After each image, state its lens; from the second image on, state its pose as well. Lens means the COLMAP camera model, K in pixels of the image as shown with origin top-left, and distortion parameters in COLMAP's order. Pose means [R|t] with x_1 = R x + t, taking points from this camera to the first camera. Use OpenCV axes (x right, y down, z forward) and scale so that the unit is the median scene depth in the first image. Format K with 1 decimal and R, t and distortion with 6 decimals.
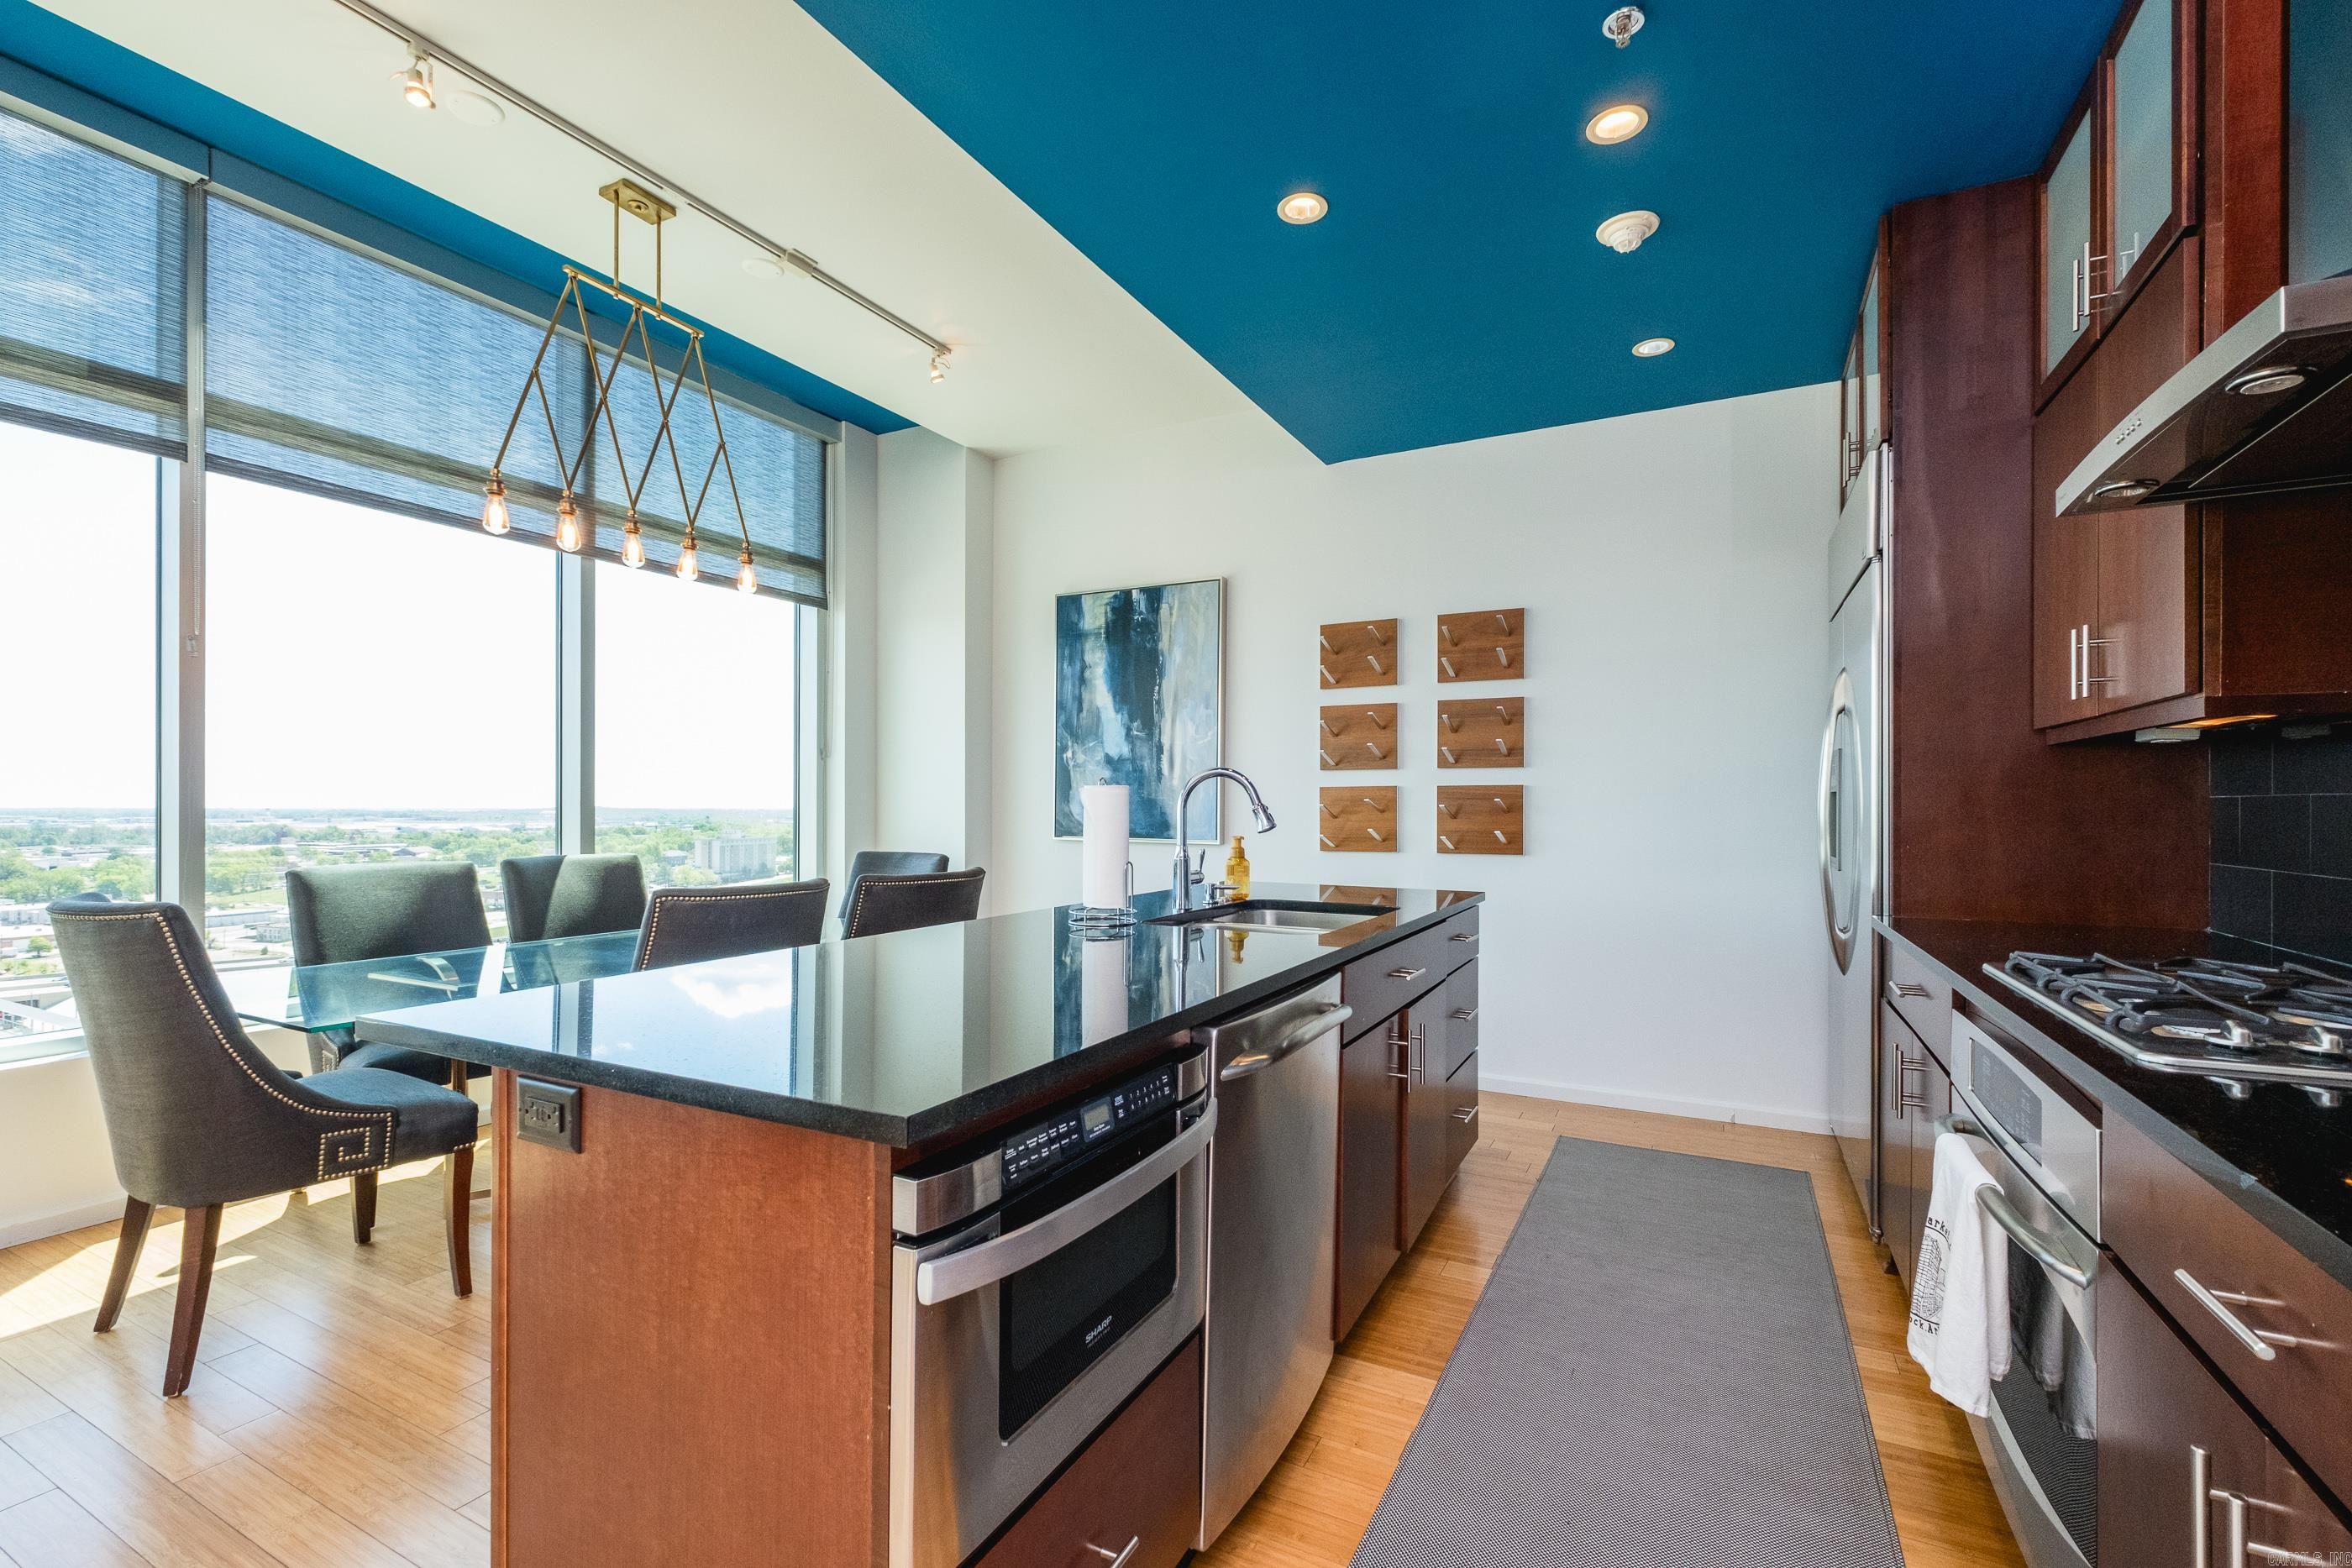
lens RADIAL K [[1024.5, 0, 1162.4], [0, 1024.5, 810.1], [0, 0, 1]] dist [0.001749, 0.000021]
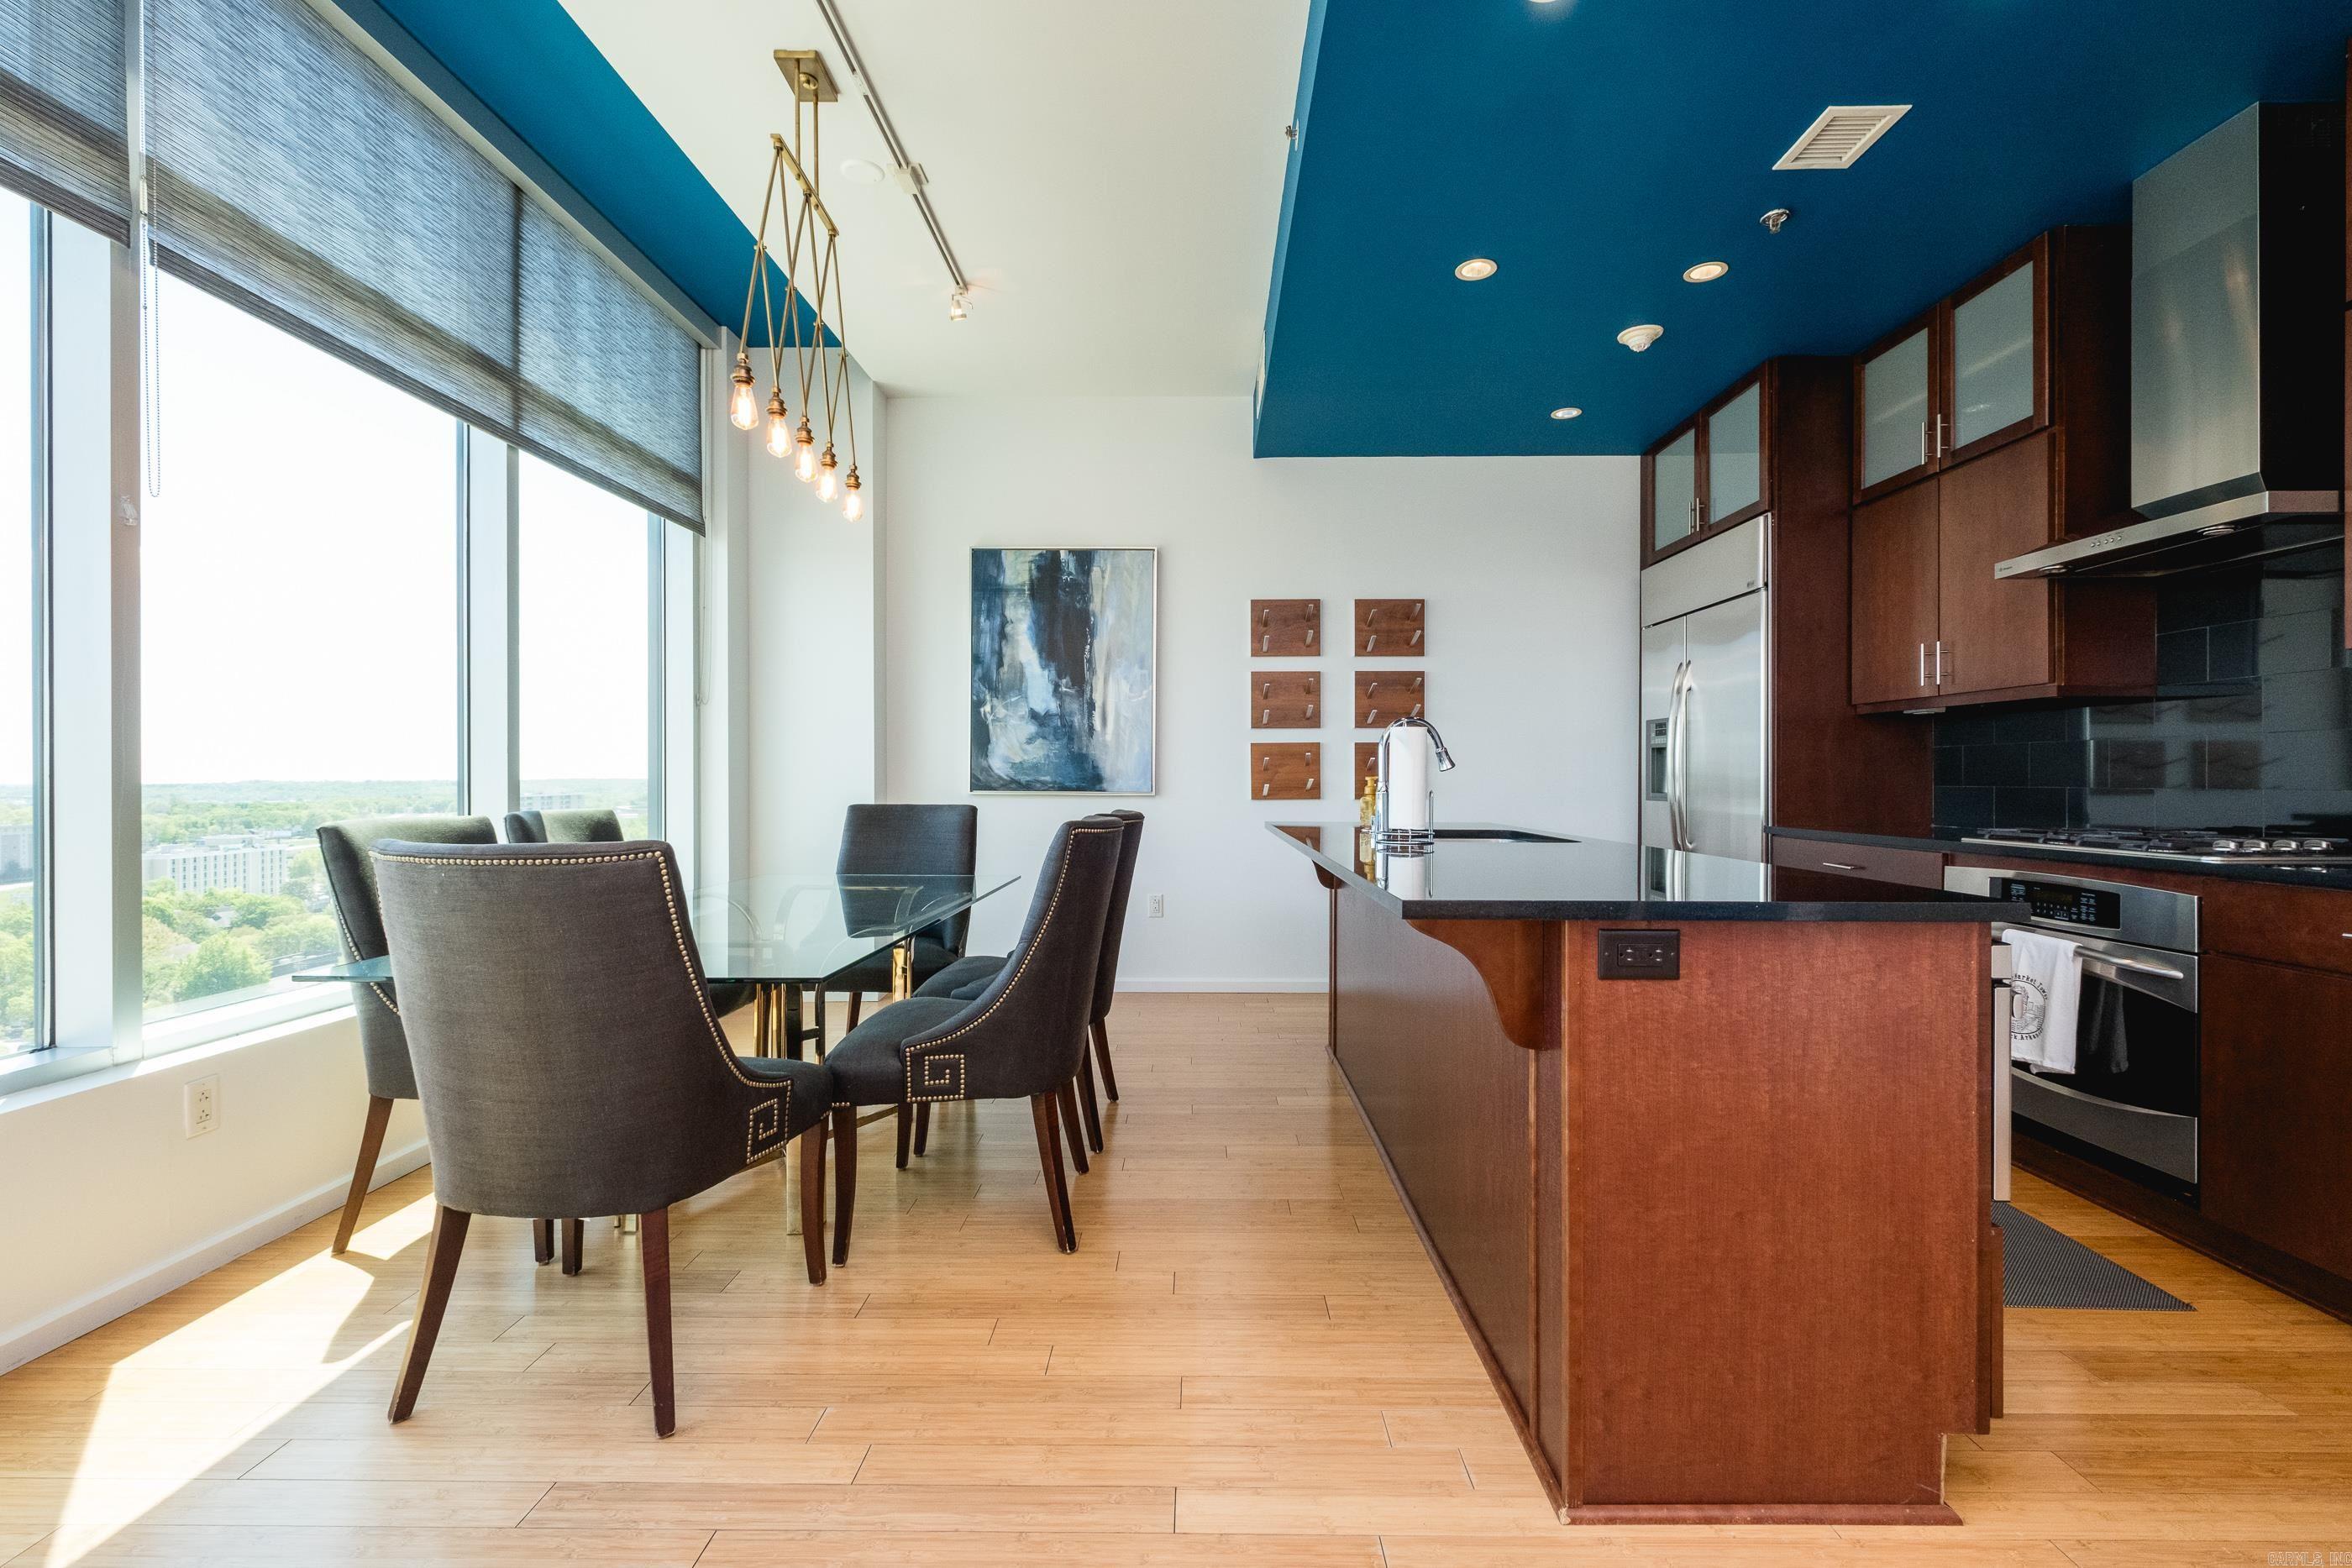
lens RADIAL K [[1027.5, 0, 1176.0], [0, 1027.5, 784.0], [0, 0, 1]] dist [0.000860, -0.000014]
pose [[0.888691, -0.003876, 0.458490, -0.428865], [0.003337, 0.999992, 0.001987, 0.019502], [-0.458495, -0.000236, 0.888697, 0.030813]]
